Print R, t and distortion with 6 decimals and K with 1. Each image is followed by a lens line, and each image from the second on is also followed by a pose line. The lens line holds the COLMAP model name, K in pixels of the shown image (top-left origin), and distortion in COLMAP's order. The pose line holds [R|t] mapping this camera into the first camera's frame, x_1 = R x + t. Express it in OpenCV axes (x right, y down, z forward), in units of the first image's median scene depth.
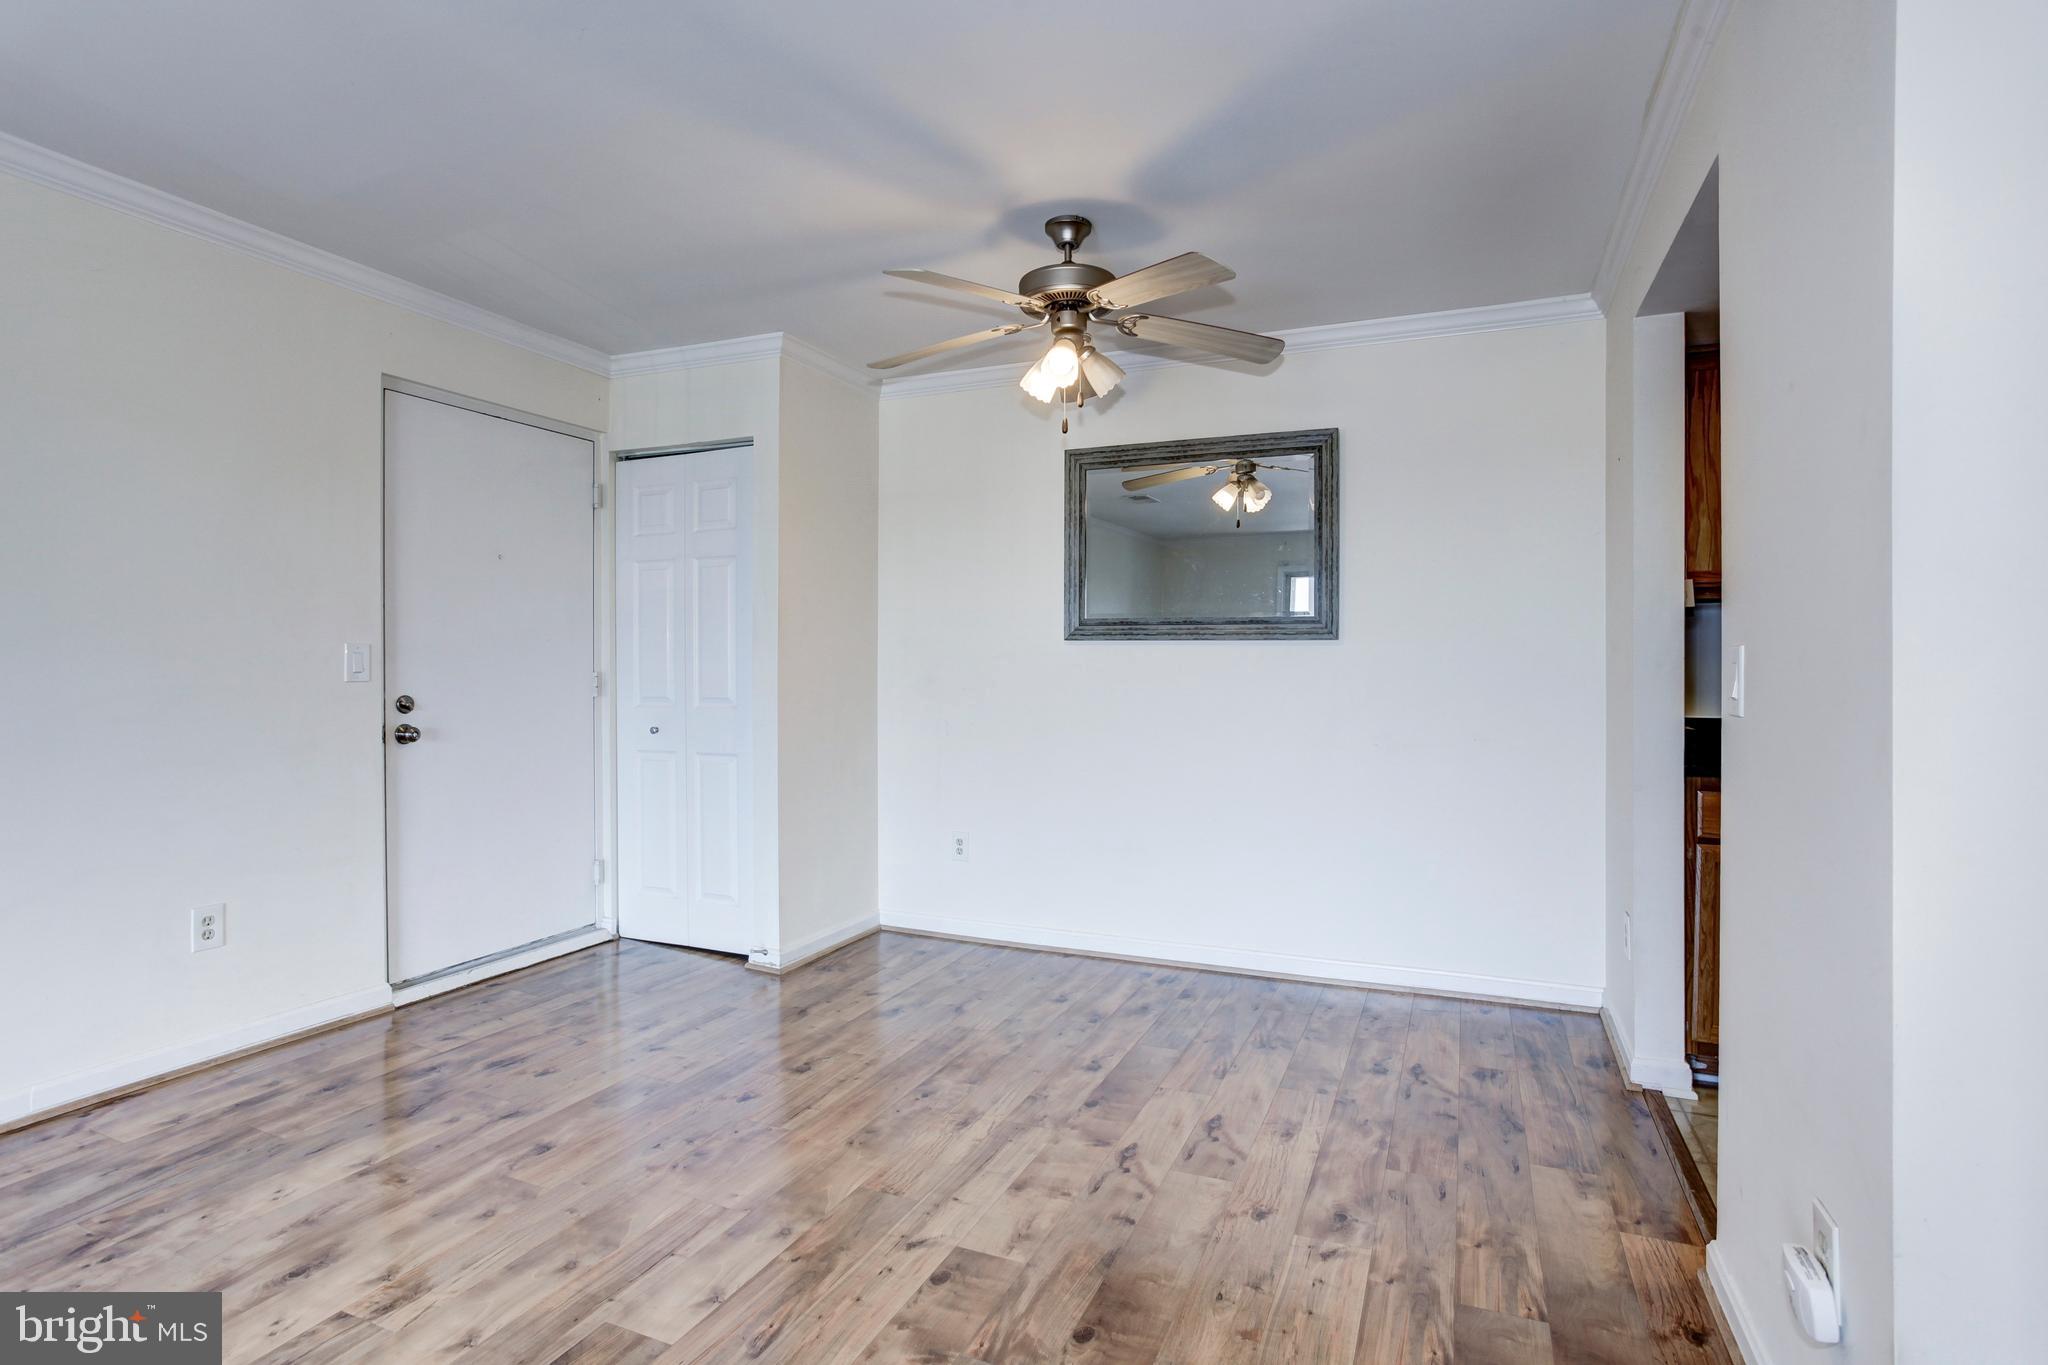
lens RADIAL K [[1014.4, 0, 1011.7], [0, 1014.4, 673.3], [0, 0, 1]] dist [-0.057899, 0.029700]
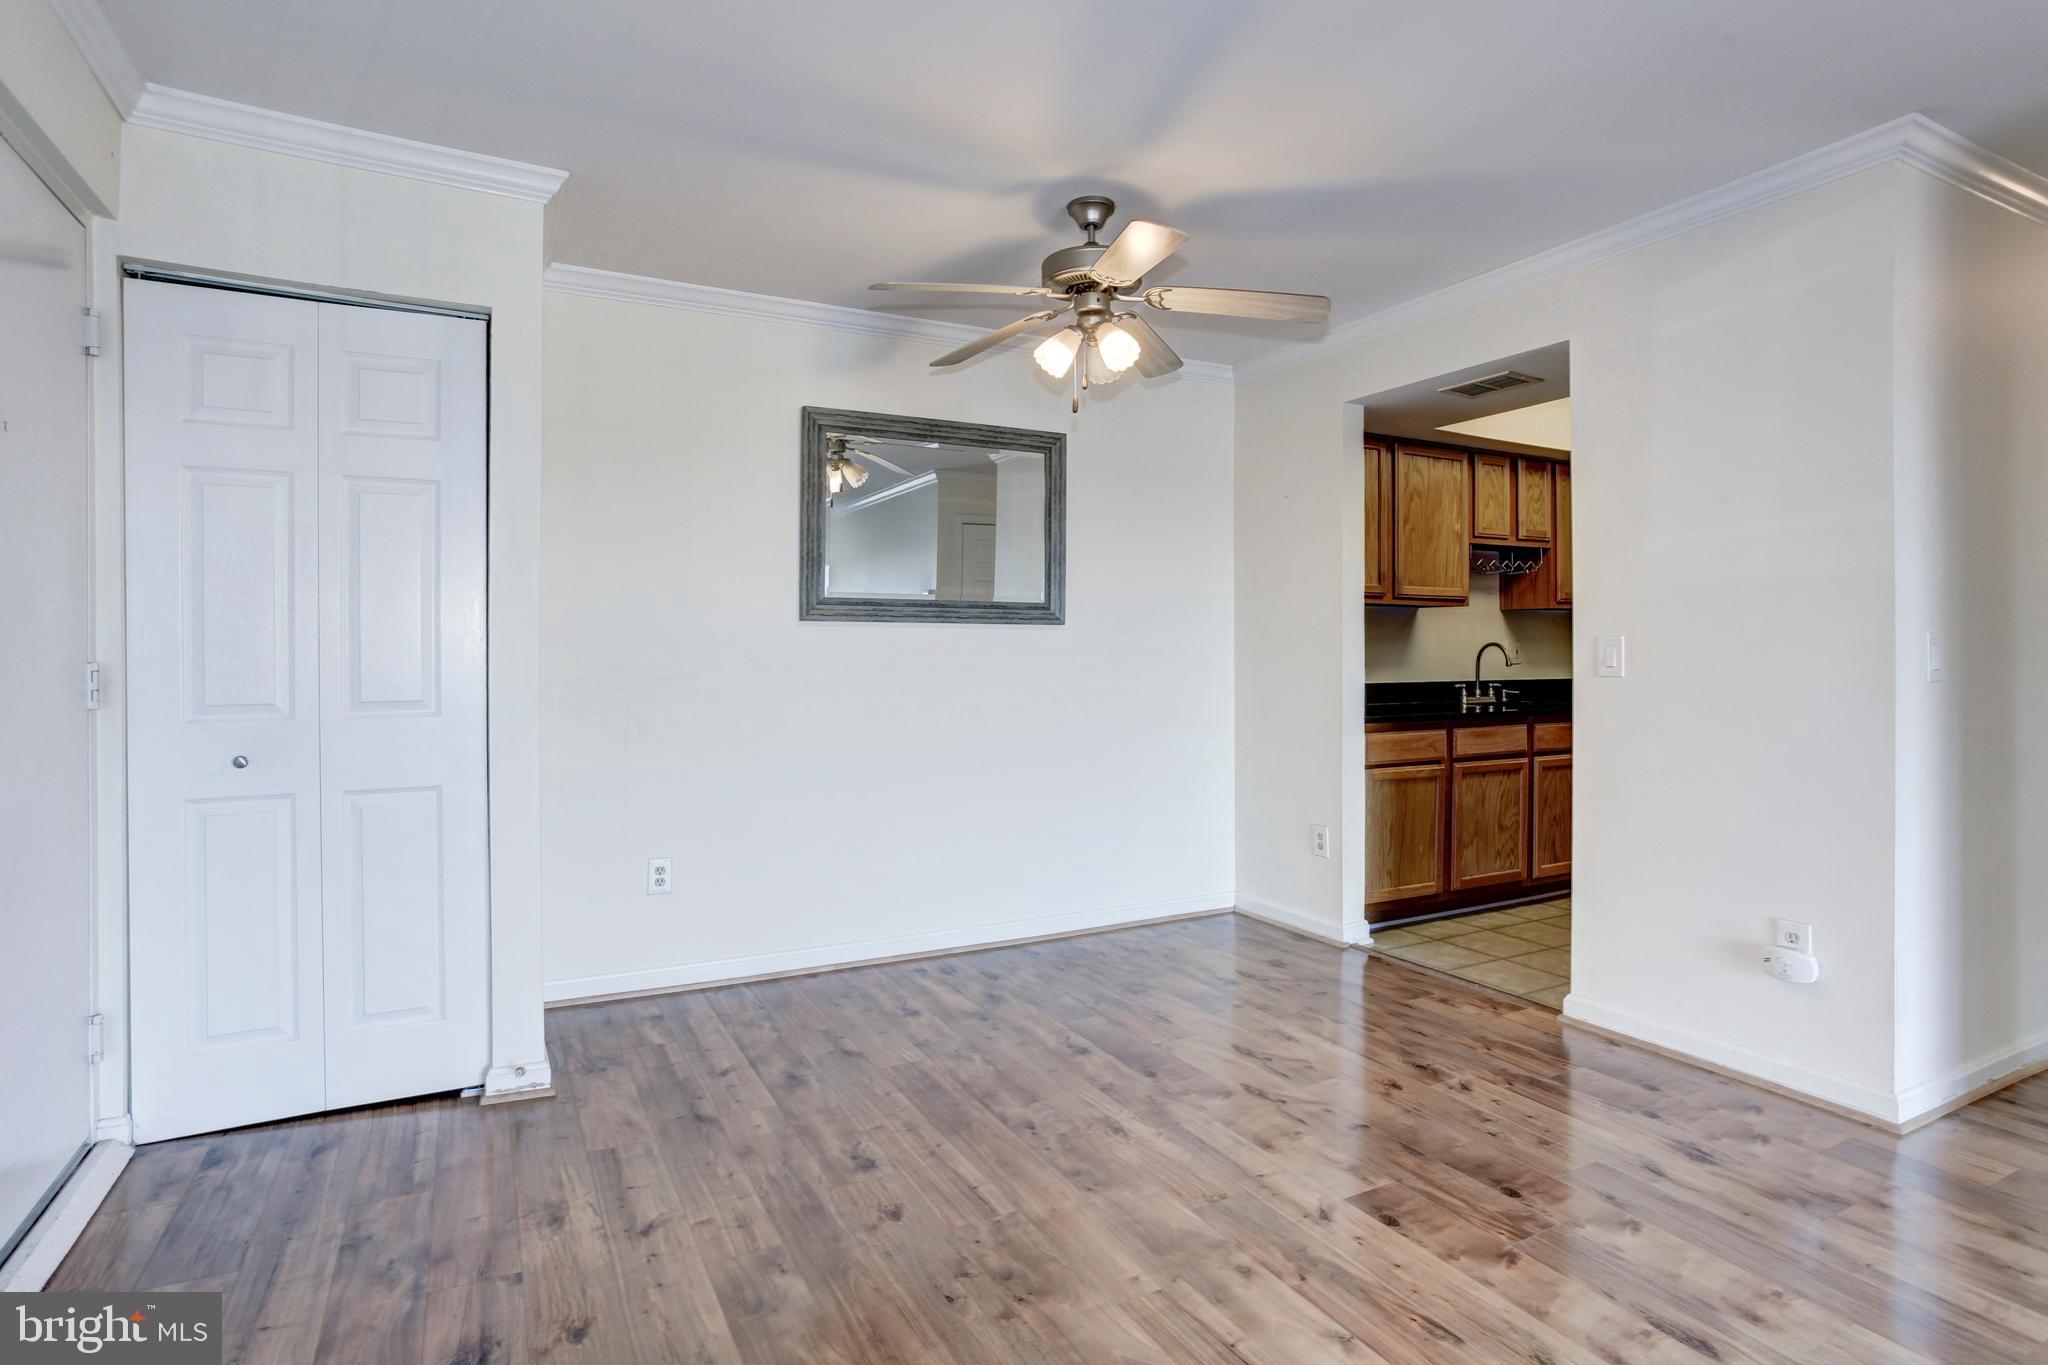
lens RADIAL K [[1047.3, 0, 1024.6], [0, 1047.3, 653.4], [0, 0, 1]] dist [-0.057379, 0.030679]
pose [[0.625183, -0.004671, 0.780464, -0.675571], [0.008268, 0.999966, -0.000638, -0.002252], [-0.780434, 0.006852, 0.625200, 0.352962]]
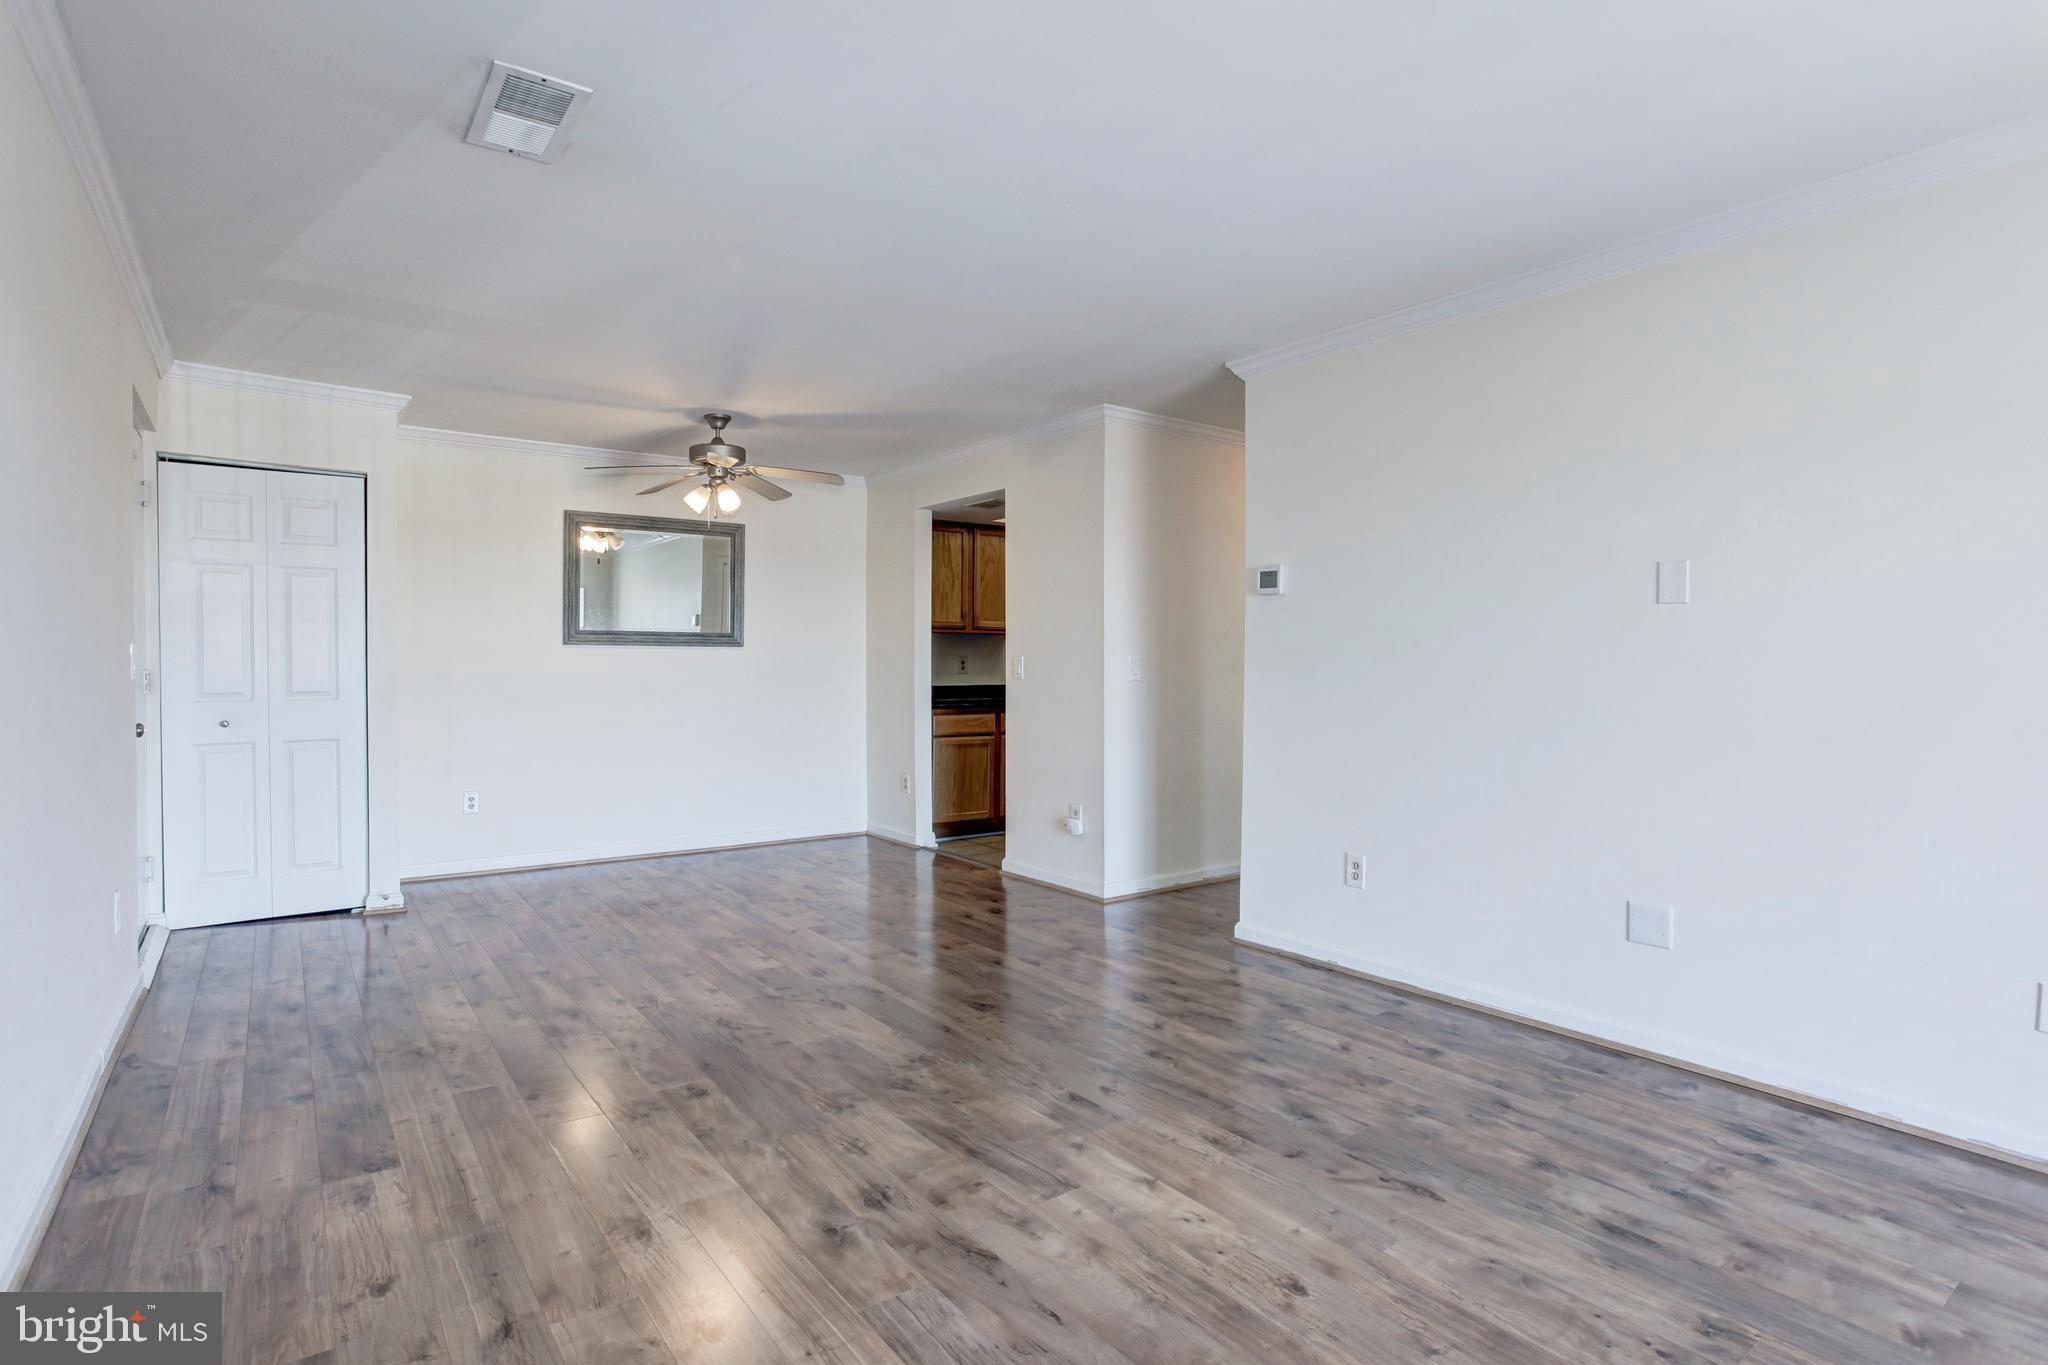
lens RADIAL K [[1026.6, 0, 1007.7], [0, 1026.6, 674.0], [0, 0, 1]] dist [-0.065879, 0.039959]
pose [[0.514153, -0.011824, 0.857617, -1.062623], [0.006104, 0.999930, 0.010127, -0.002189], [-0.857677, 0.000029, 0.514189, -0.323783]]
